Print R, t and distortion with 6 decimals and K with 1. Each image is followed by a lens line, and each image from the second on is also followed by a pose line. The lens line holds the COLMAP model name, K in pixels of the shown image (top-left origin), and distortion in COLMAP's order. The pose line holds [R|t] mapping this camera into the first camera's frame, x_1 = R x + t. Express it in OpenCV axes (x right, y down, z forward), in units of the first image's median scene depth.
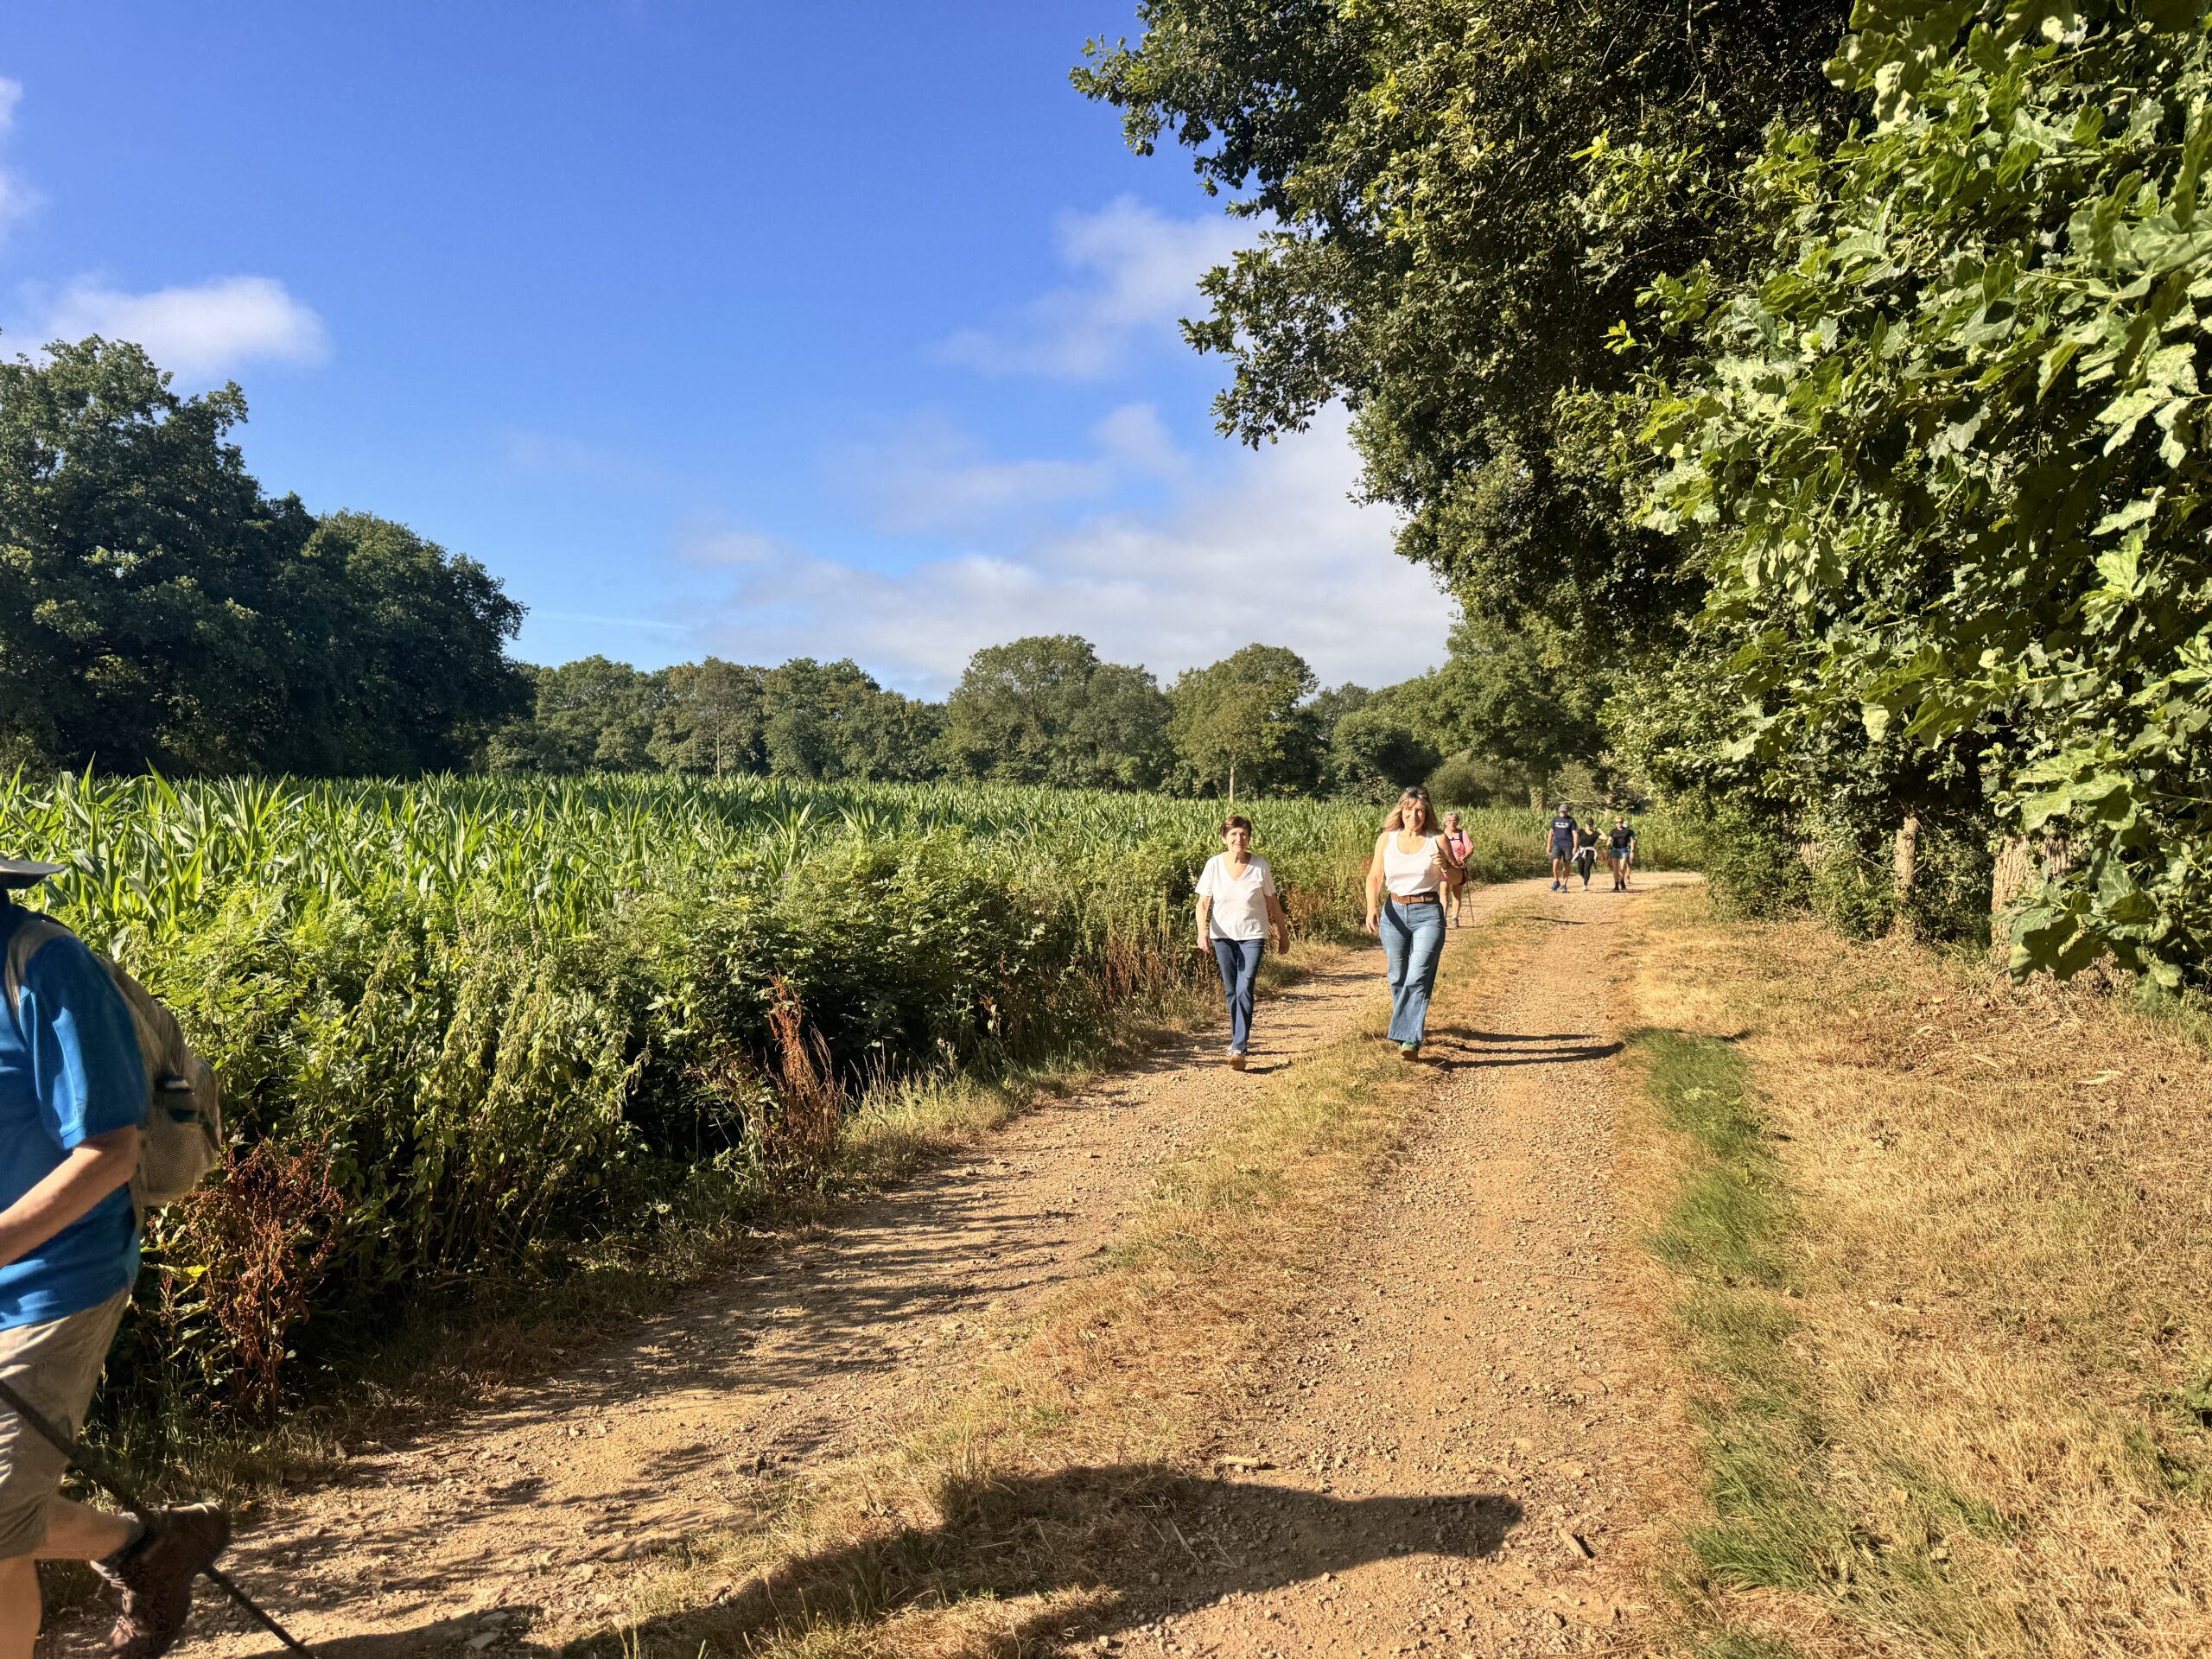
lens RADIAL K [[1548.8, 0, 1106.0], [0, 1548.8, 829.5], [0, 0, 1]] dist [0.122005, -0.002709]
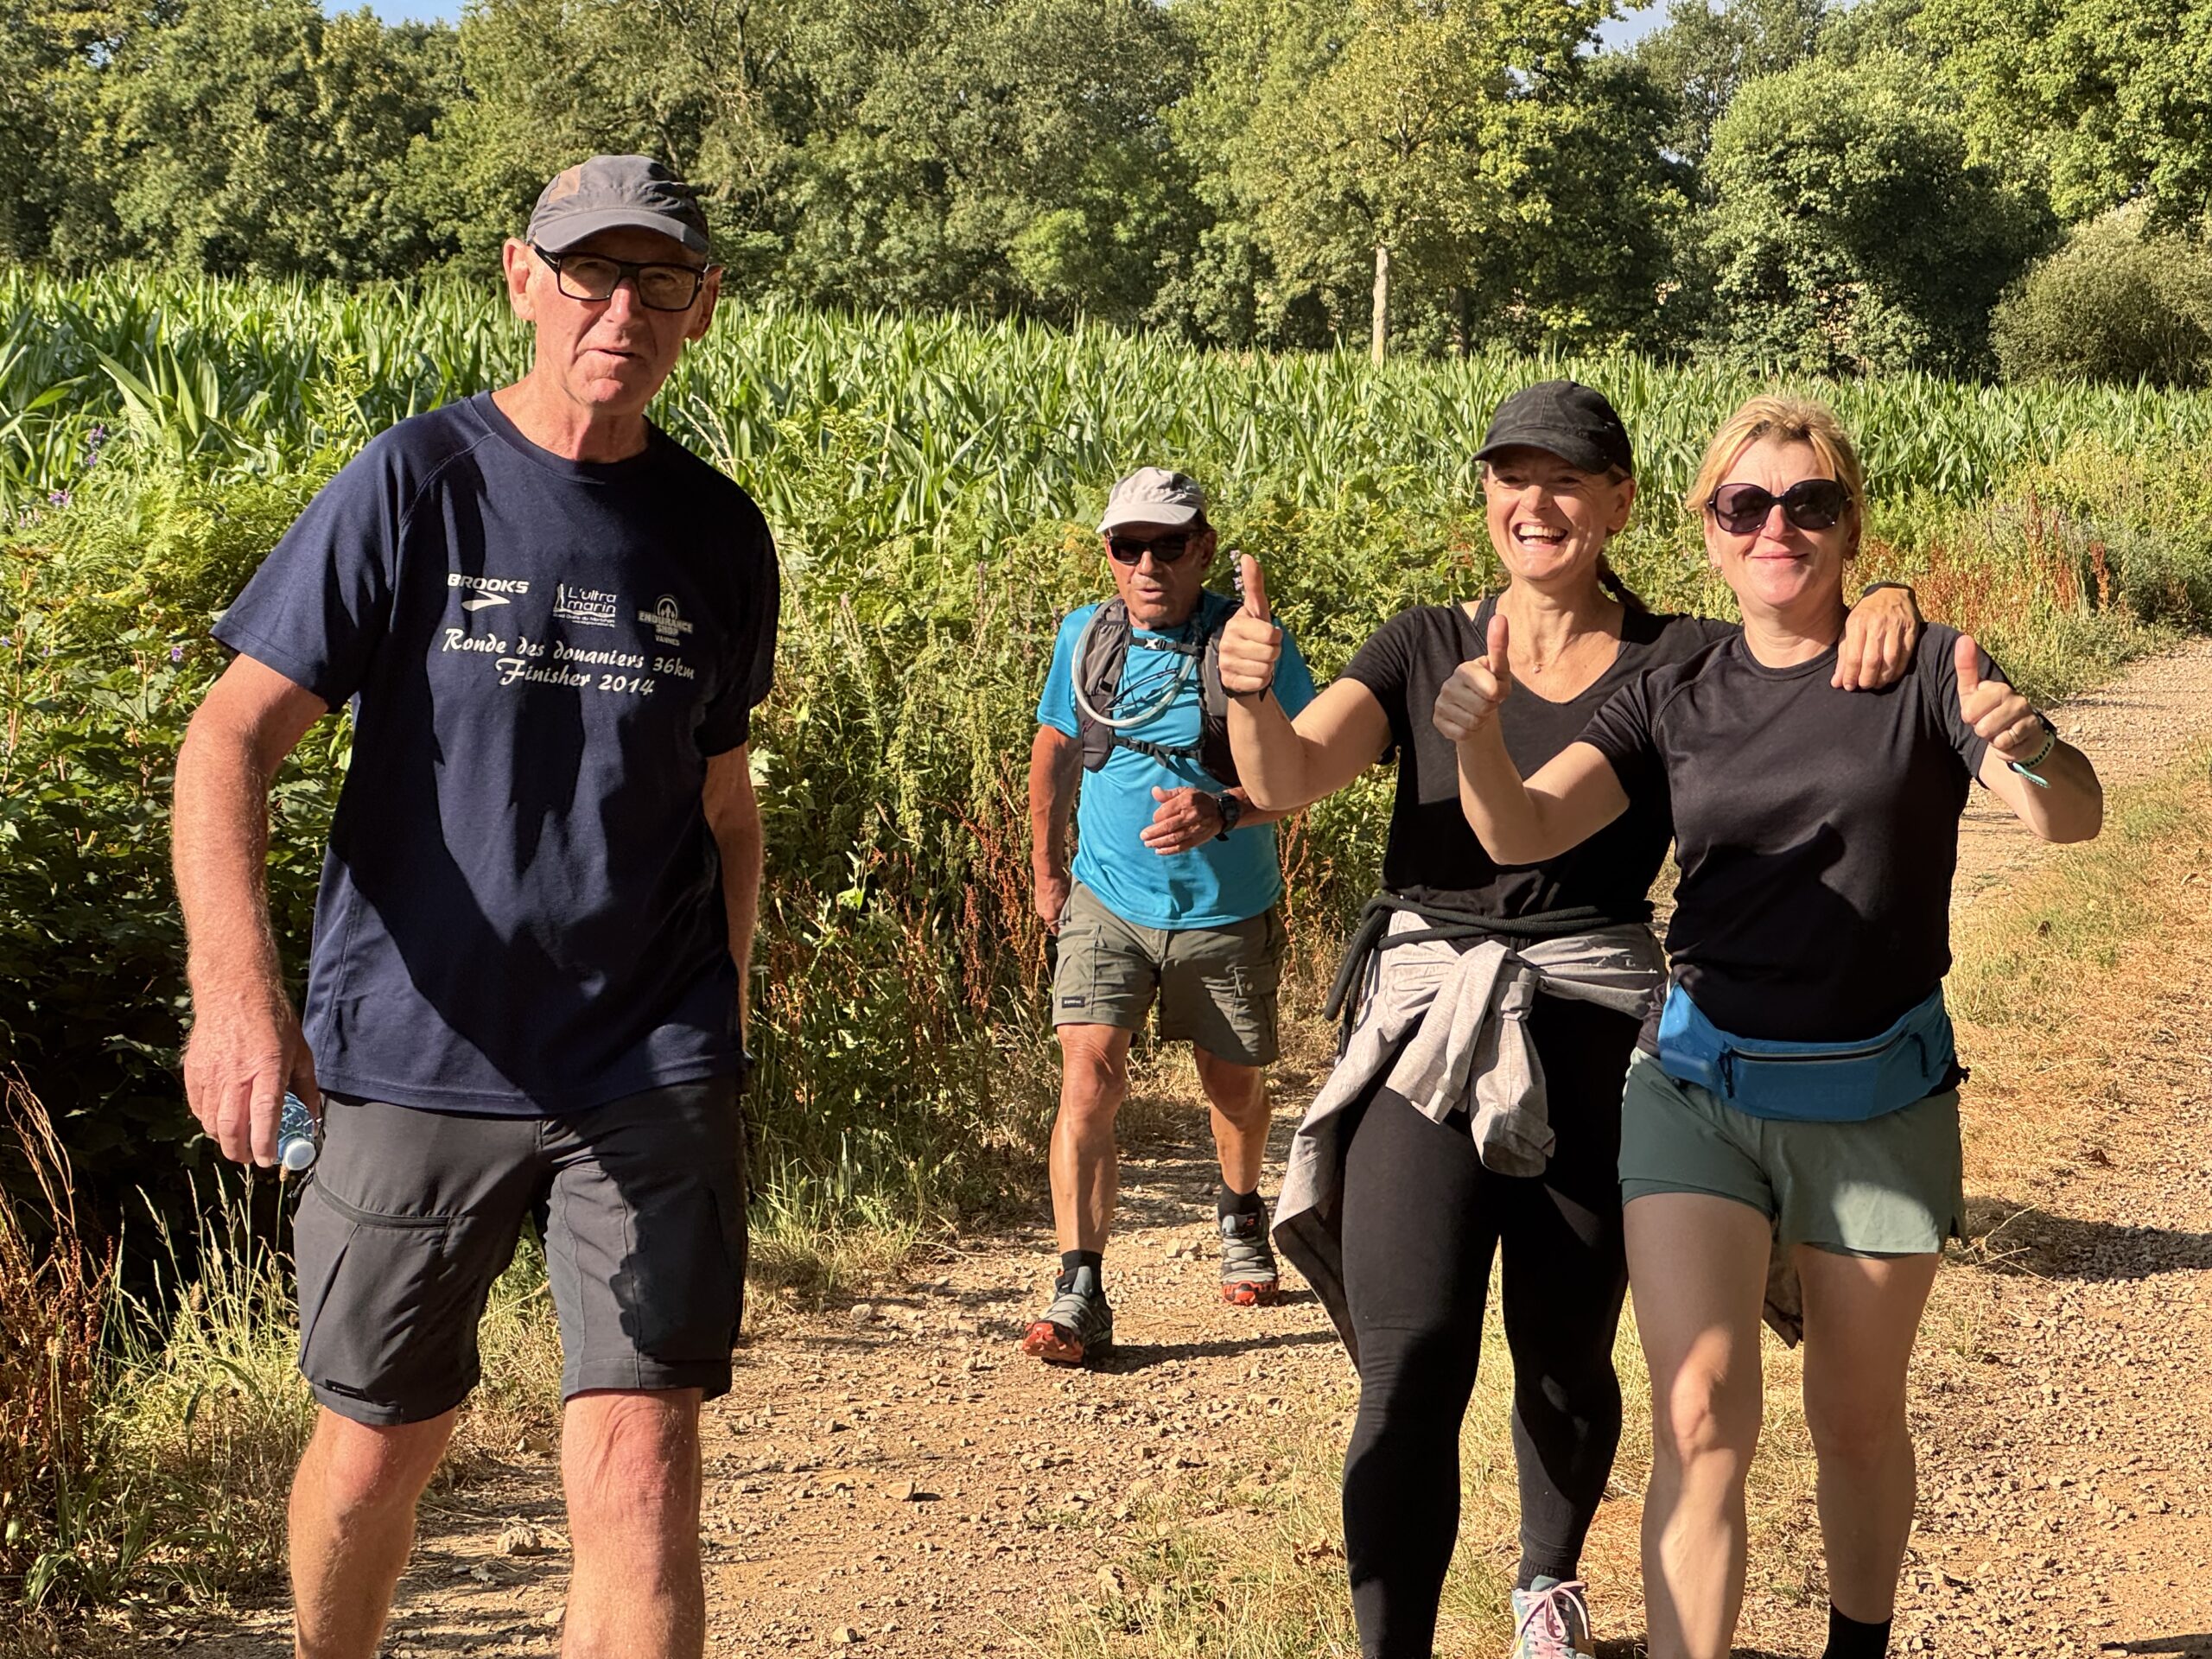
lens RADIAL K [[4966.9, 0, 1071.5], [0, 4966.9, 888.4], [0, 0, 1]] dist [-0.174220, 5.698477]
pose [[0.999715, 0.011766, 0.020763, 0.000355], [-0.013567, 0.995954, 0.088839, -0.000593], [-0.019634, -0.089096, 0.995830, 0.005965]]
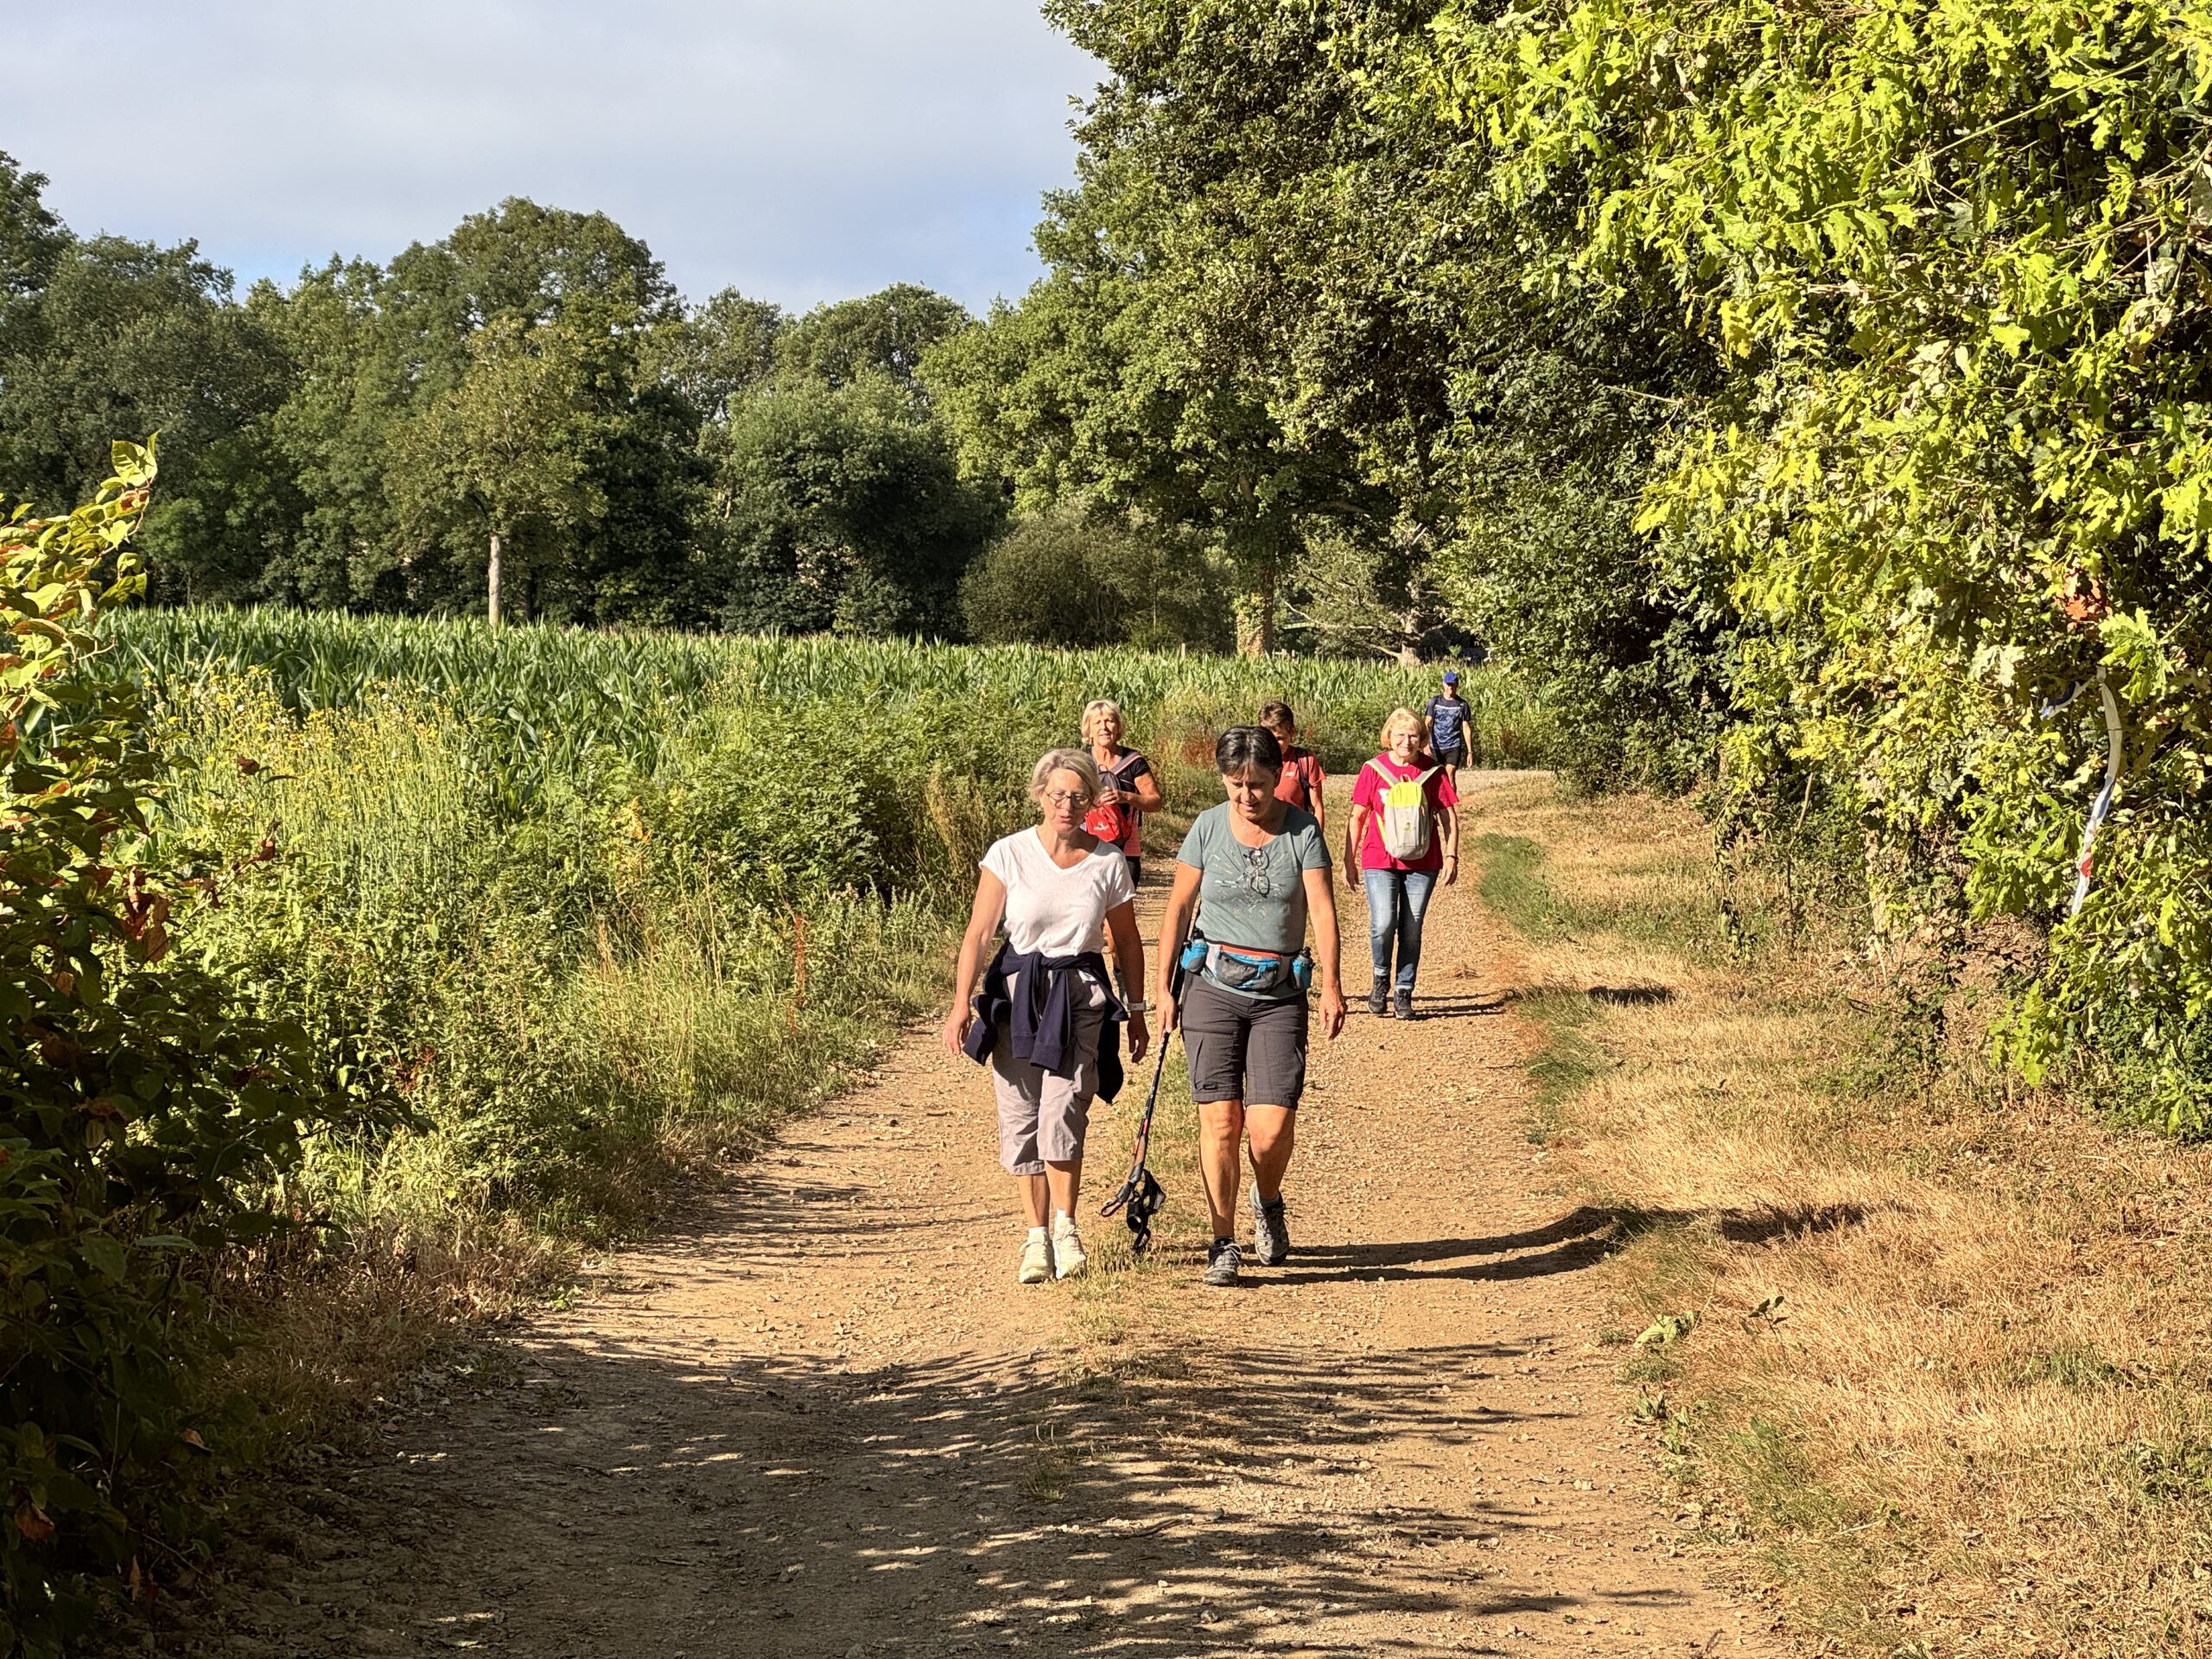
lens RADIAL K [[5532.2, 0, 1226.3], [0, 5532.2, 961.1], [0, 0, 1]] dist [0.145693, 1.933911]
pose [[0.960454, -0.016628, 0.277942, -0.682509], [0.003506, 0.998858, 0.047641, -0.000465], [-0.278417, -0.044782, 0.959416, -2.003909]]
